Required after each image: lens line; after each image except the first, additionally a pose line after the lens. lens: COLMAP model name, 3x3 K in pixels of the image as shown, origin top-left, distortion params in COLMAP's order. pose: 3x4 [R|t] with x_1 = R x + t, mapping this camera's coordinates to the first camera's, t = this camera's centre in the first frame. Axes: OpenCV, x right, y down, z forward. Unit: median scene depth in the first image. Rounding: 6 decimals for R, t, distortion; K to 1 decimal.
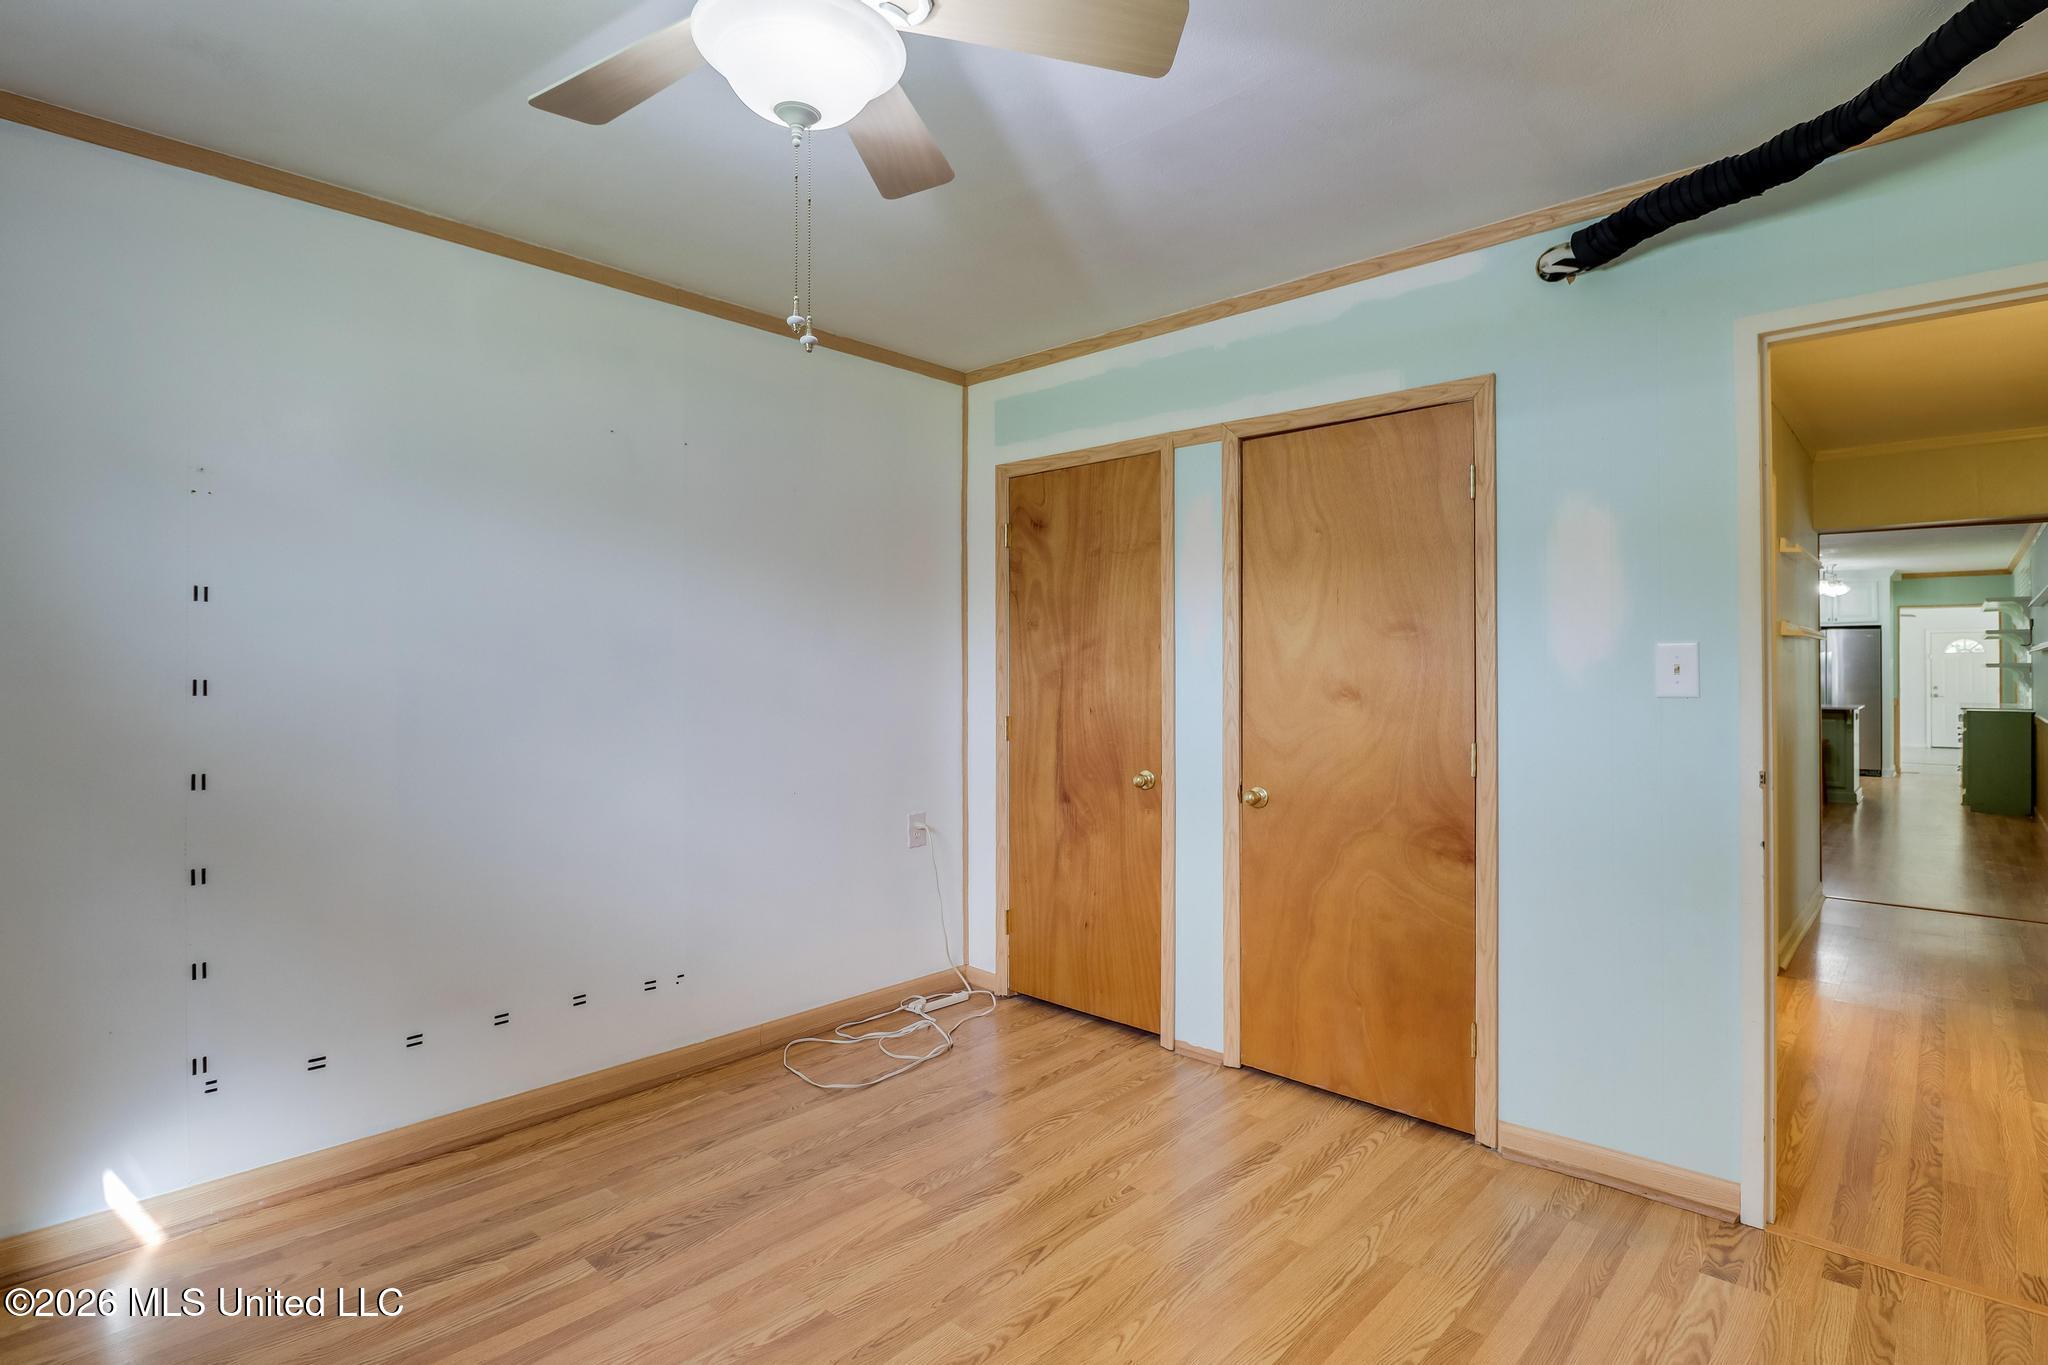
lens RADIAL K [[1024.7, 0, 1022.2], [0, 1024.7, 663.6], [0, 0, 1]] dist [-0.005627, -0.001566]
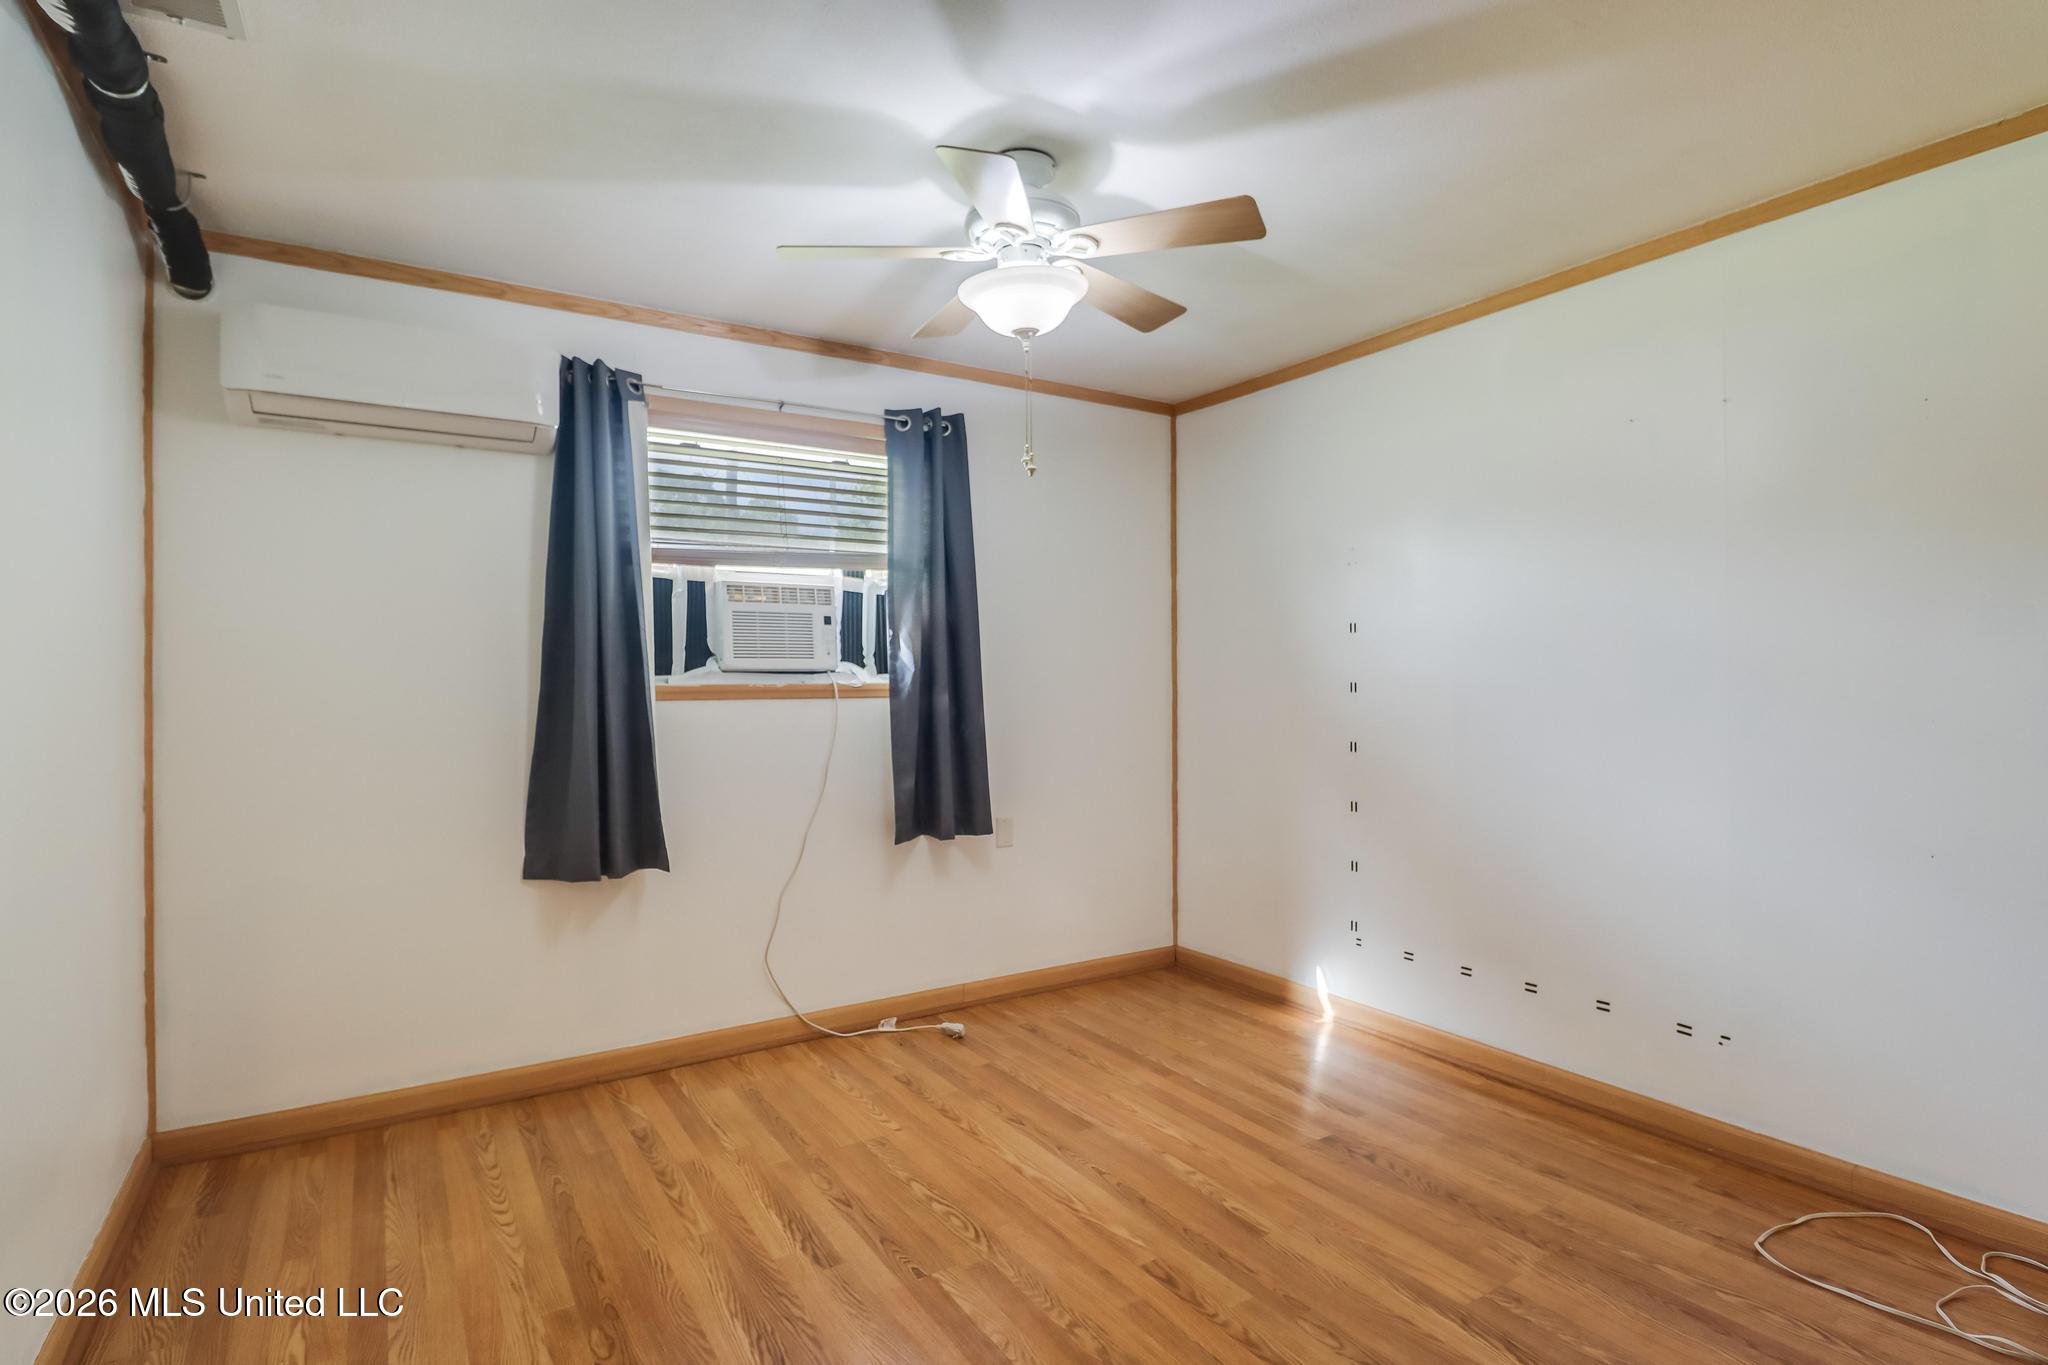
lens RADIAL K [[1056.3, 0, 1024.0], [0, 1056.3, 682.5], [0, 0, 1]] dist [-0.002896, -0.000946]
pose [[-0.259950, 0.002334, -0.965619, 0.803365], [0.008123, 0.999967, 0.000230, 0.010501], [0.965588, -0.007784, -0.259960, 0.826110]]
